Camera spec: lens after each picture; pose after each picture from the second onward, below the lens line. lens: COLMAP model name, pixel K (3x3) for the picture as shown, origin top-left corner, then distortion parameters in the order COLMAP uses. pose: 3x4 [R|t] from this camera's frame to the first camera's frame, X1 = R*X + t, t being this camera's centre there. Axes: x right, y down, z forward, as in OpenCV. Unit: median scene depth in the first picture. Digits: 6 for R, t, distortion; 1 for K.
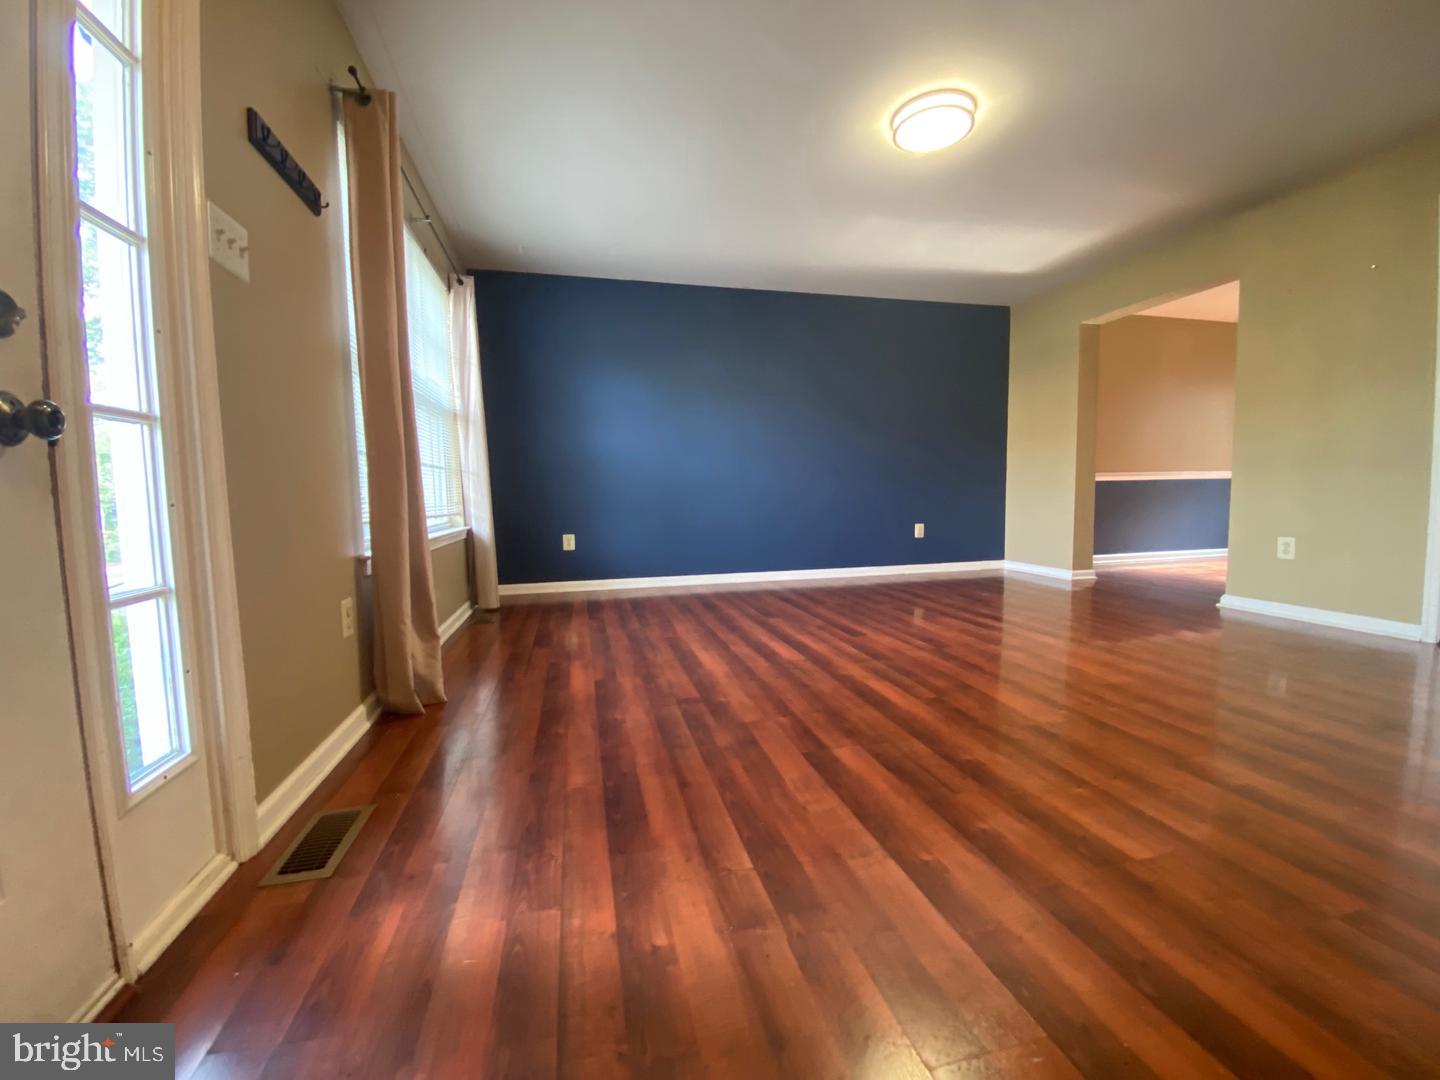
lens RADIAL K [[587.5, 0, 726.3], [0, 587.5, 539.3], [0, 0, 1]] dist [0.062682, -0.050201]
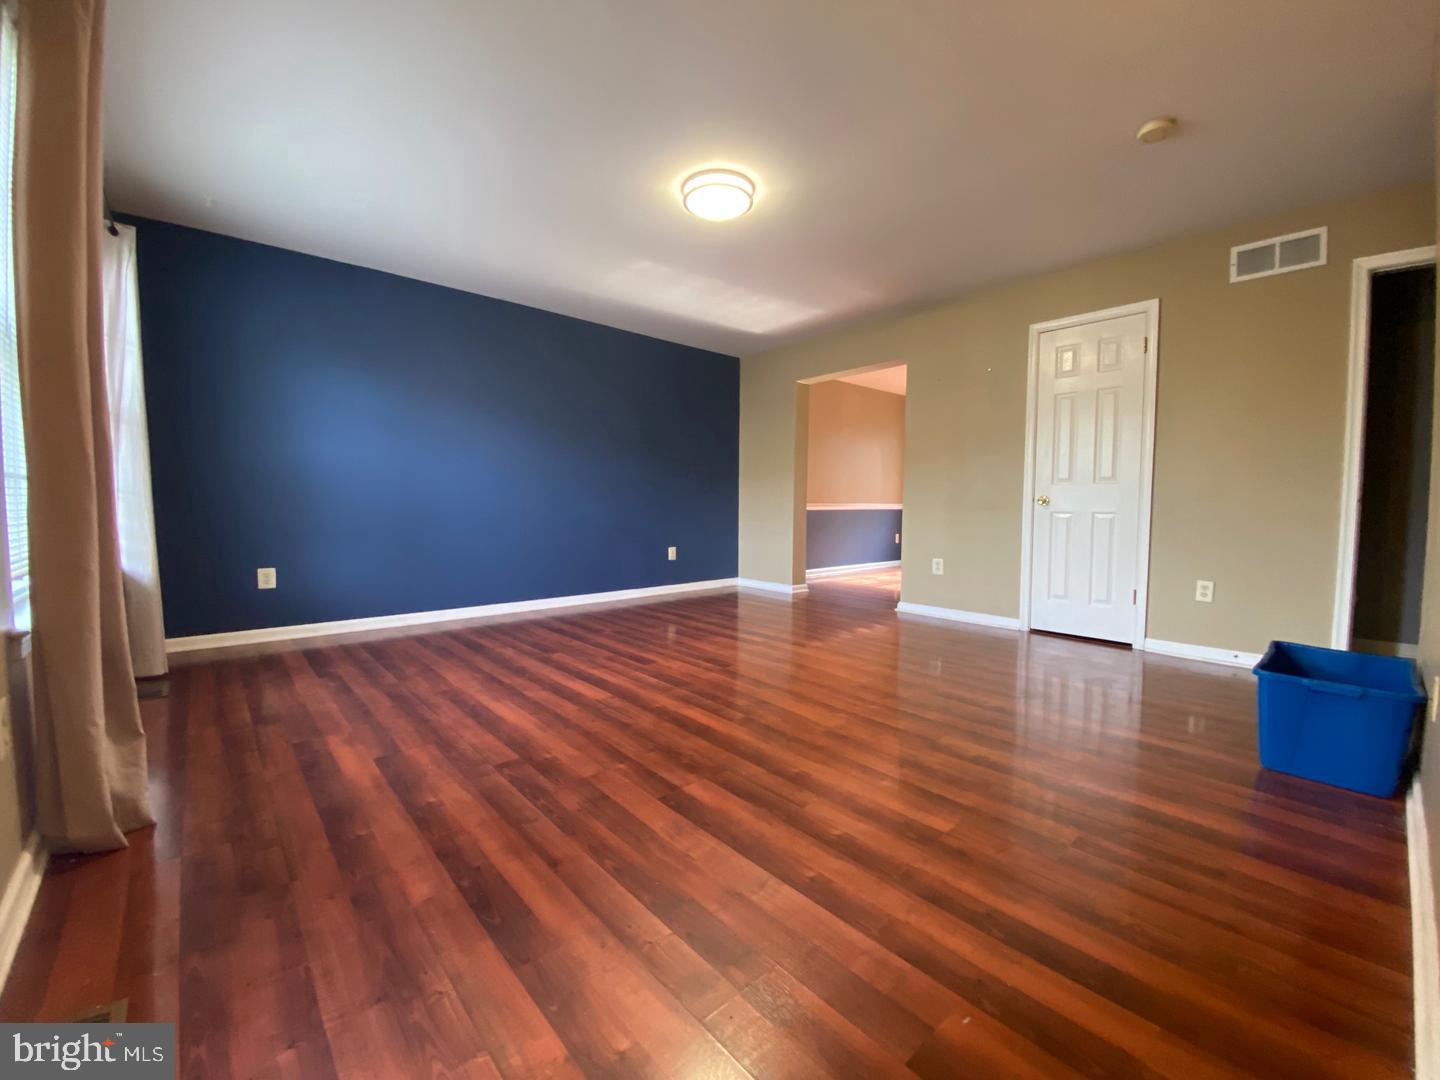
lens RADIAL K [[587.5, 0, 726.3], [0, 587.5, 539.3], [0, 0, 1]] dist [0.062682, -0.050201]
pose [[0.883917, -0.005090, 0.467616, -0.166739], [0.014145, 0.999774, -0.015856, -0.042622], [-0.467429, 0.020630, 0.883790, 0.031964]]
